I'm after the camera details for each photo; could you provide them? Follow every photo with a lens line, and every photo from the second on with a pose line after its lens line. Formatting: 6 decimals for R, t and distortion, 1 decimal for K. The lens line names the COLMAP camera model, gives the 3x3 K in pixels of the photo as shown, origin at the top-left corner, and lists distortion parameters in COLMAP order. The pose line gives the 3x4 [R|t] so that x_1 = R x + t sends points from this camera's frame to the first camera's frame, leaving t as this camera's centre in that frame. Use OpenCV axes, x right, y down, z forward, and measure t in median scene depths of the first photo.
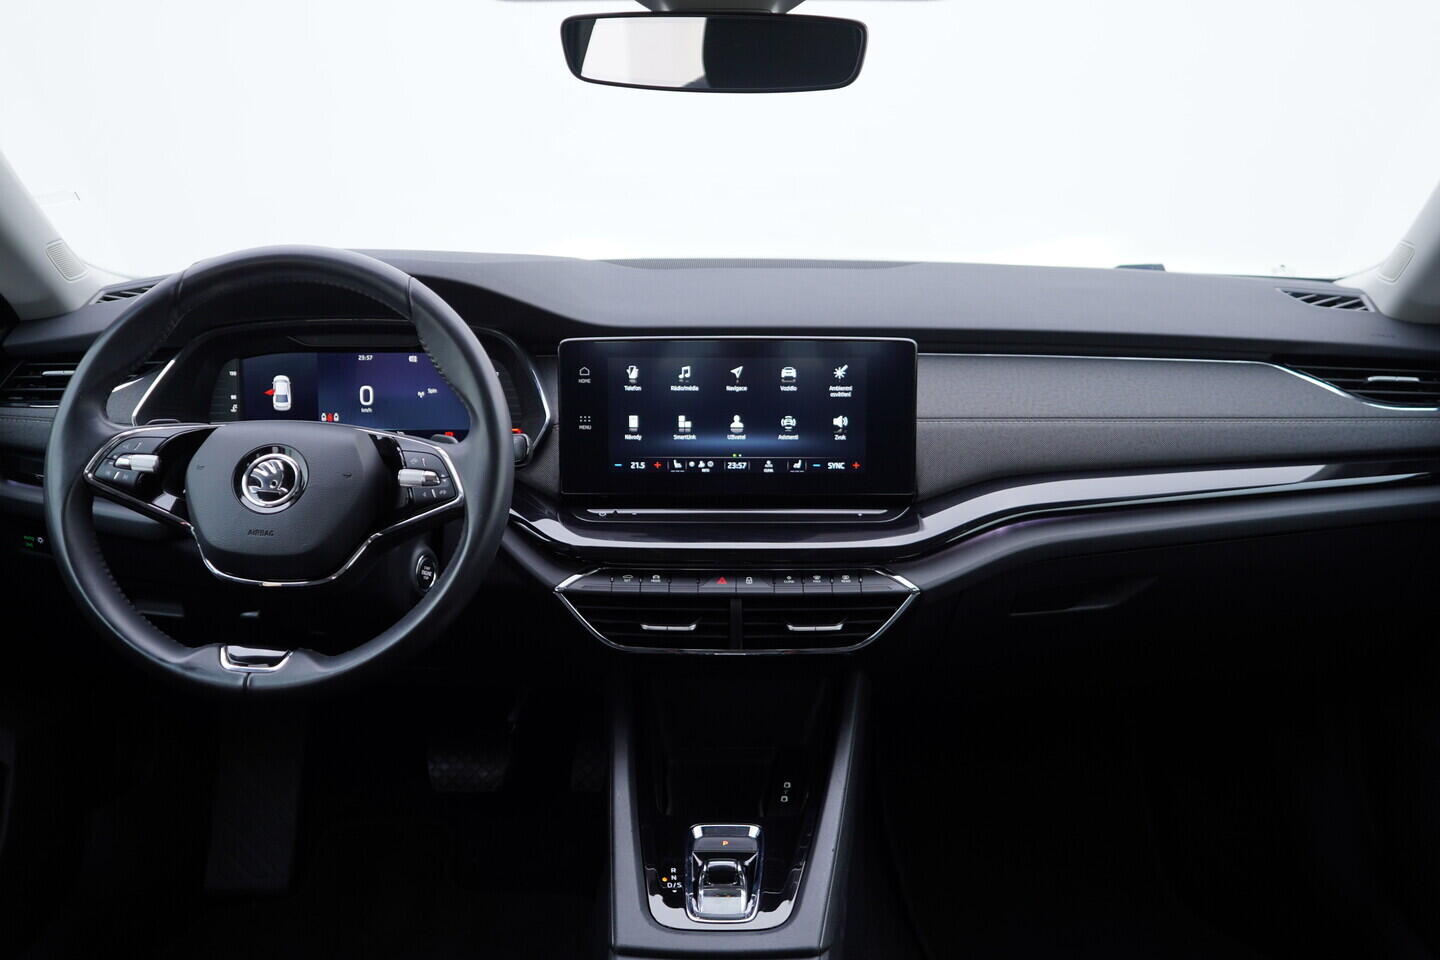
lens RADIAL K [[1425.1, 0, 720.0], [0, 1425.1, 480.0], [0, 0, 1]] dist [0.000280, 0.019507]
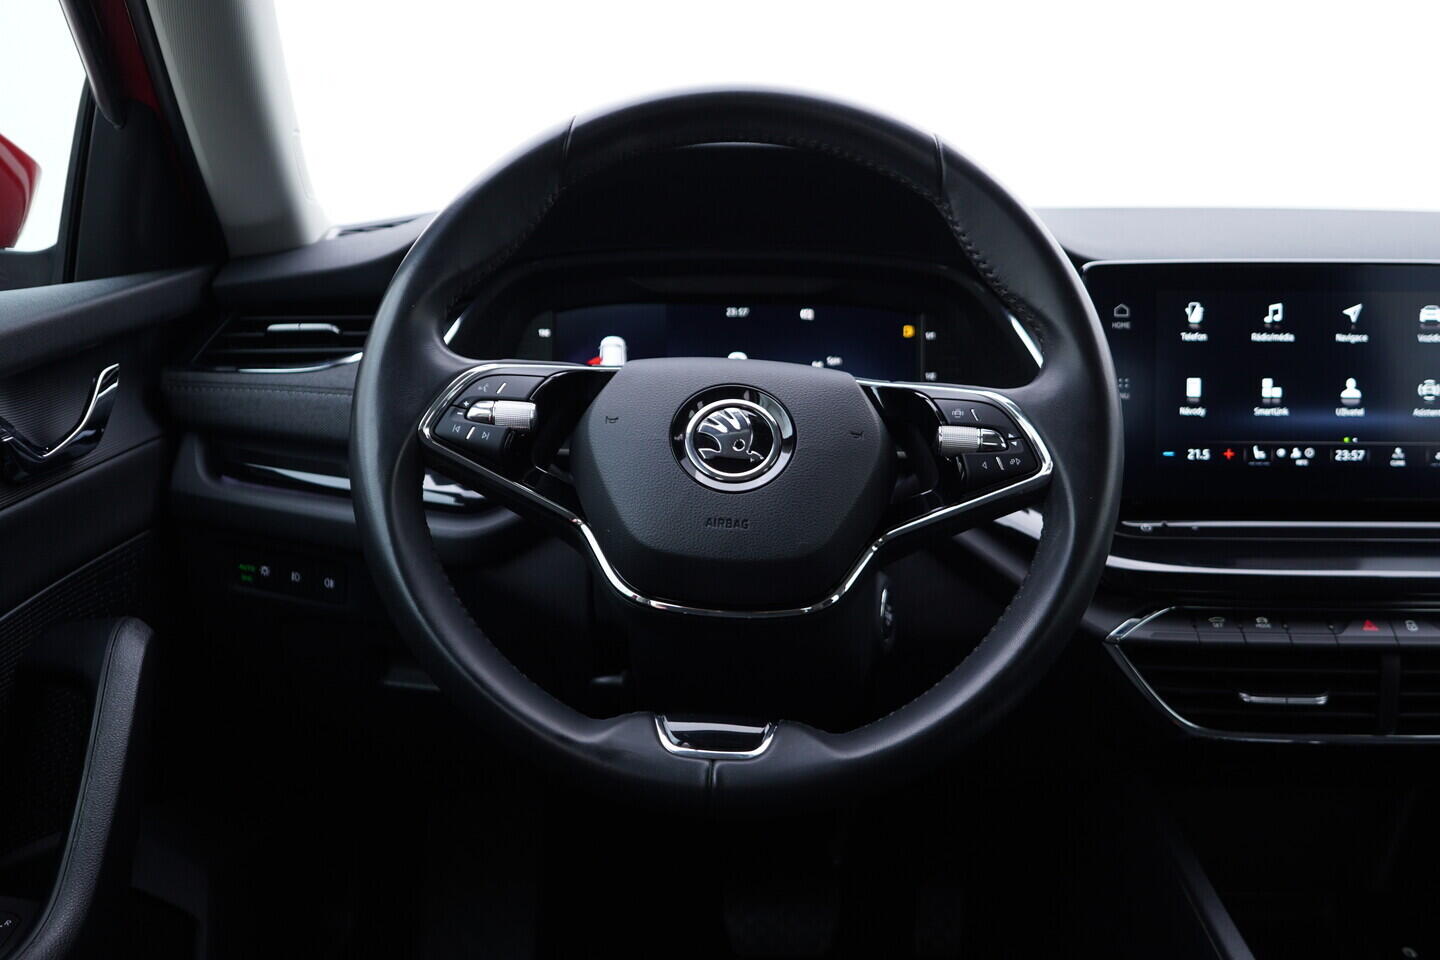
lens RADIAL K [[1425.1, 0, 720.0], [0, 1425.1, 480.0], [0, 0, 1]] dist [0.000280, 0.019507]
pose [[0.999765, 0.006434, 0.020715, -0.295019], [-0.004341, 0.995022, -0.099566, 0.068662], [-0.021253, 0.099452, 0.994815, 0.354515]]
